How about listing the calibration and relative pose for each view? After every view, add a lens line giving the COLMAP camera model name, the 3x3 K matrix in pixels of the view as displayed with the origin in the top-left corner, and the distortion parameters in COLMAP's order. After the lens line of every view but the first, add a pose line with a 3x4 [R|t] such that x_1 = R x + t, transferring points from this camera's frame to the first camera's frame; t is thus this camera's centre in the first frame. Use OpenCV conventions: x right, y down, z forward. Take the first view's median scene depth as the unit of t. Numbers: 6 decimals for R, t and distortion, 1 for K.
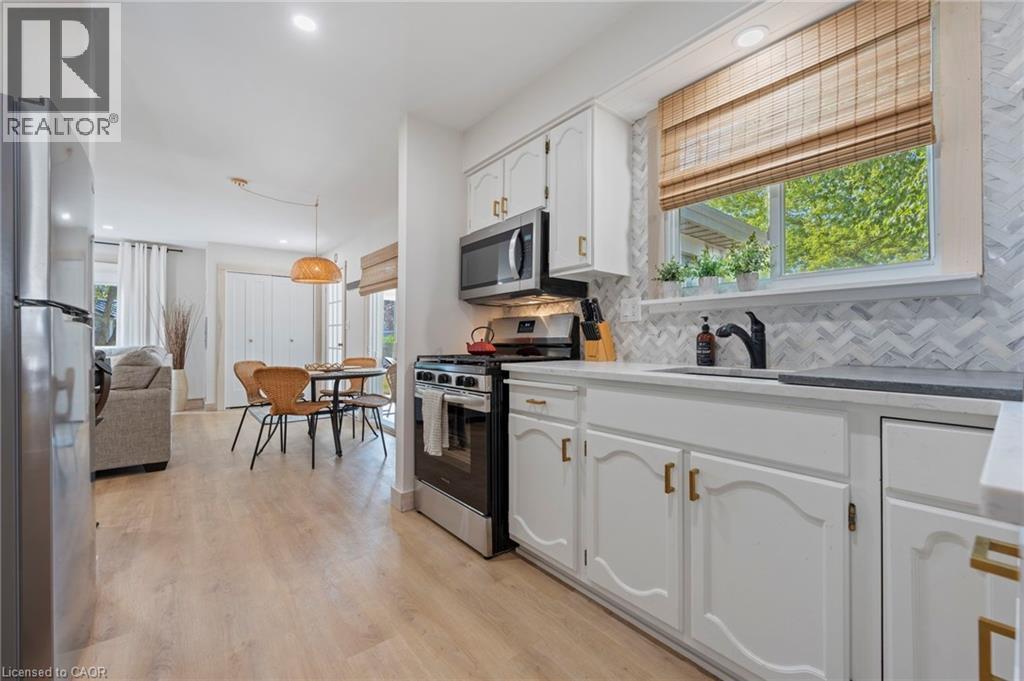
lens RADIAL K [[431.4, 0, 507.7], [0, 431.4, 337.0], [0, 0, 1]] dist [-0.000693, 0.000381]
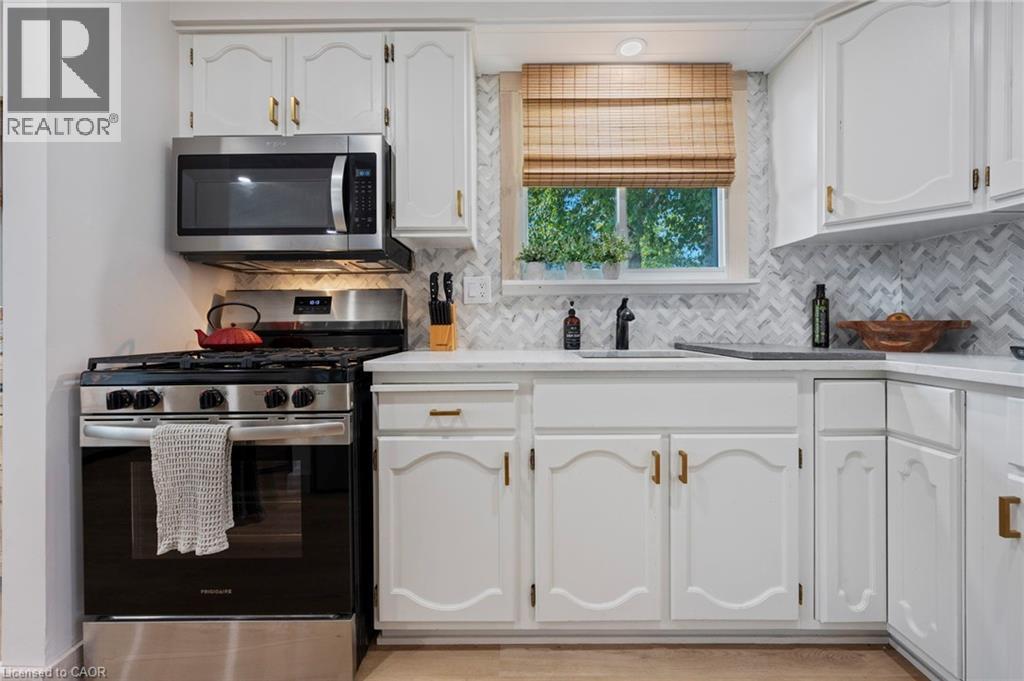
lens RADIAL K [[421.3, 0, 513.2], [0, 421.3, 327.7], [0, 0, 1]] dist [0.000411, 0.000100]
pose [[0.611071, -0.005608, 0.791556, -0.383435], [-0.001804, 0.999962, 0.008477, 0.006603], [-0.791574, -0.006608, 0.611038, 0.469394]]
